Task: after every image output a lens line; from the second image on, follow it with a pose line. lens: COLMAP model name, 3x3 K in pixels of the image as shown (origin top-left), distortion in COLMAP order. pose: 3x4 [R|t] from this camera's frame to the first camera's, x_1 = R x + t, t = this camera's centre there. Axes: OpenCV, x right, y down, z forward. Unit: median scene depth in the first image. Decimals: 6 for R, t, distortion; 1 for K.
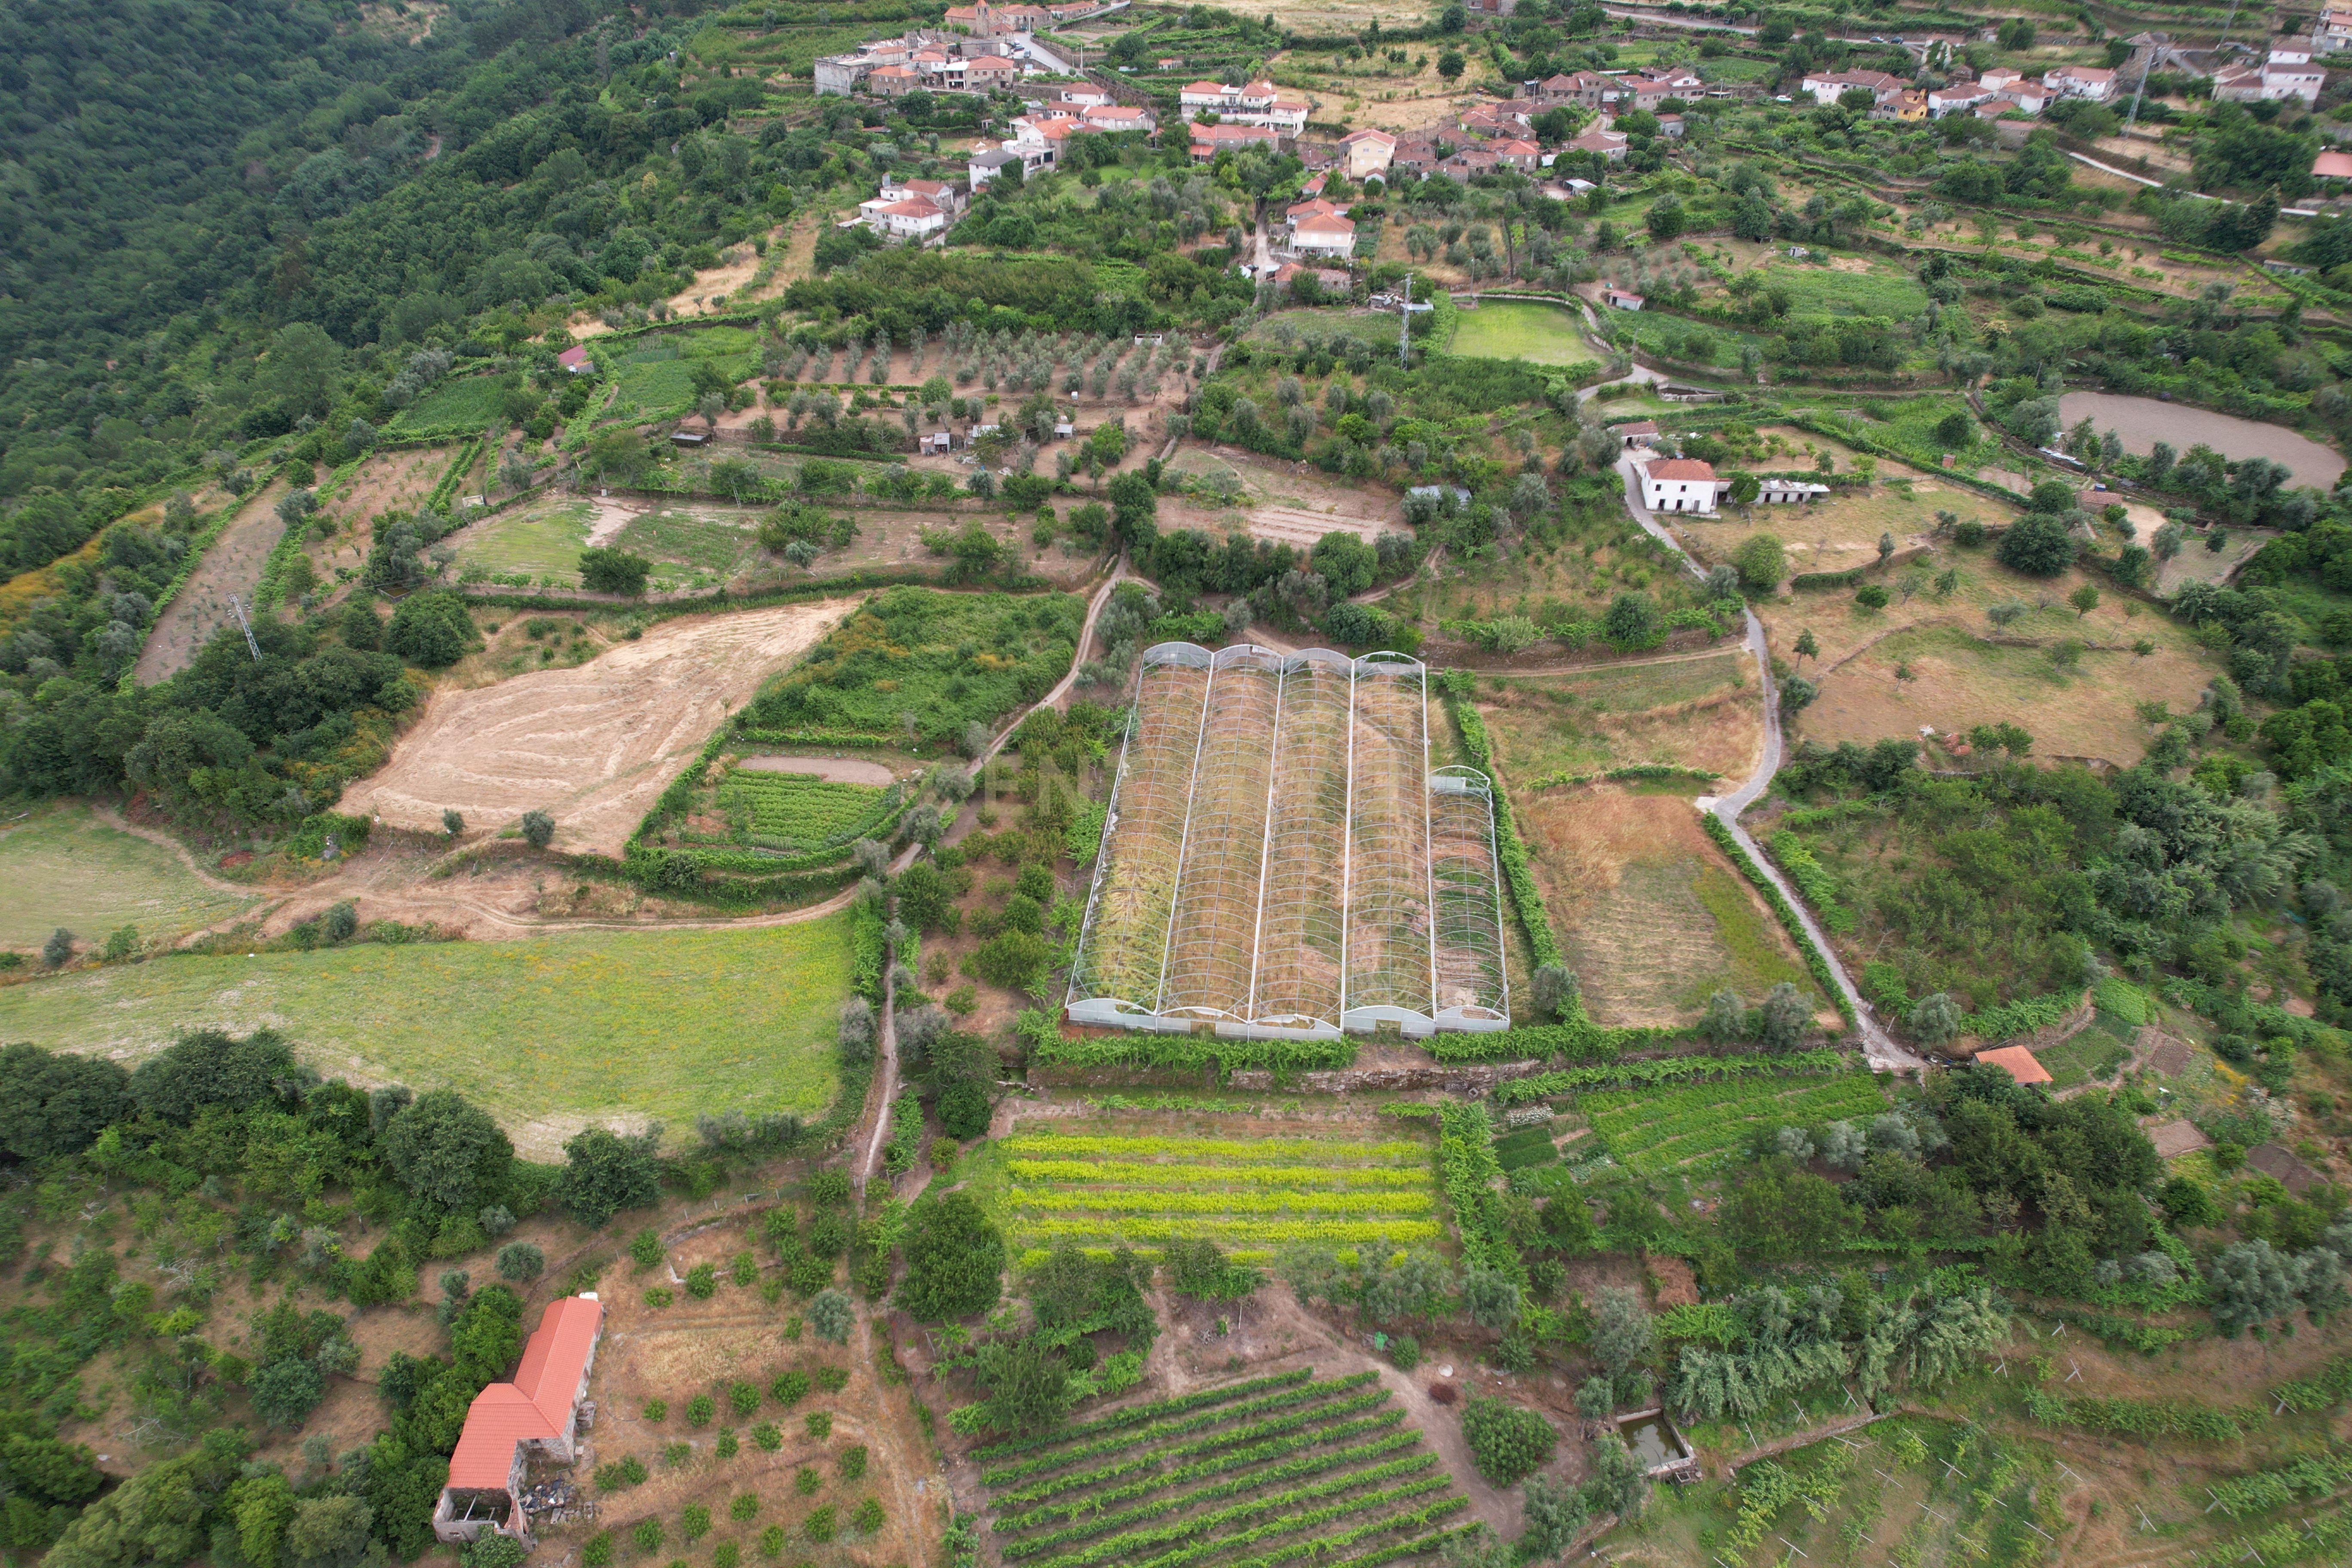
lens RADIAL K [[1503.1, 0, 1179.2], [0, 1503.1, 792.8], [0, 0, 1]] dist [-0.080278, 0.077452]
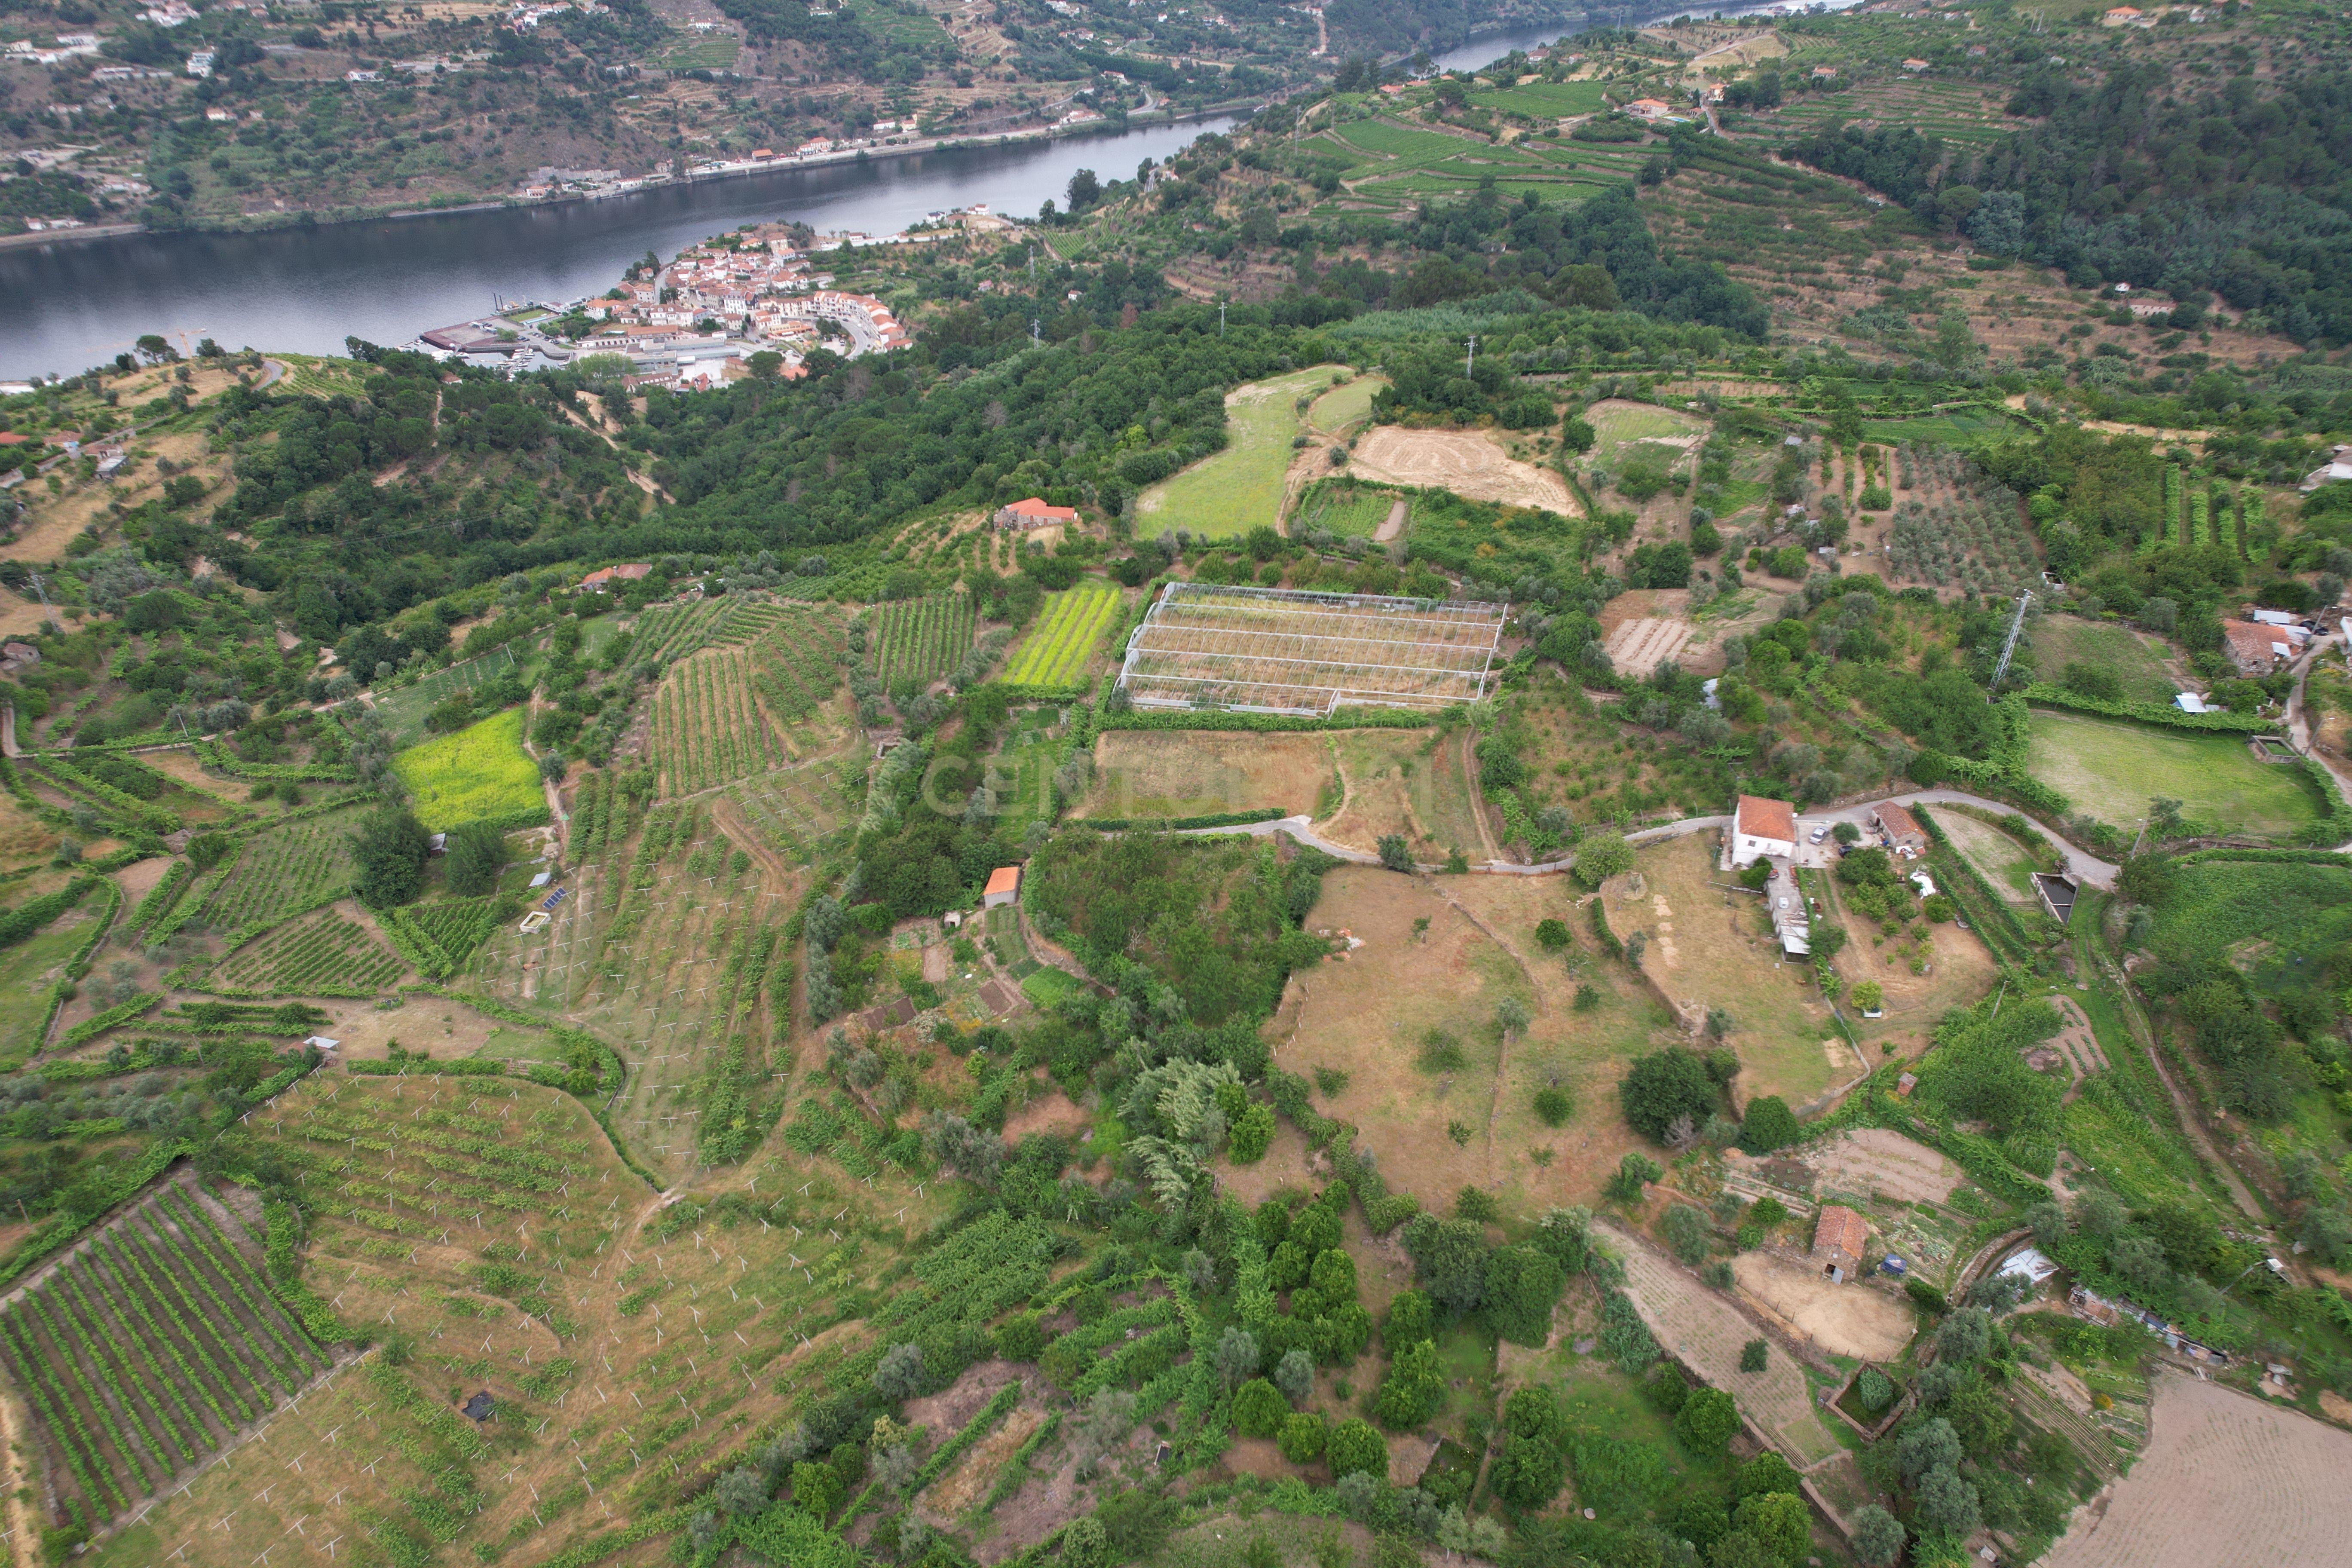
lens RADIAL K [[1503.1, 0, 1178.2], [0, 1503.1, 787.2], [0, 0, 1]] dist [-0.080278, 0.077452]
pose [[-0.209737, 0.543768, -0.812605, 1.168385], [-0.548840, 0.622332, 0.558102, -0.552718], [0.809188, 0.563045, 0.167915, 0.581935]]
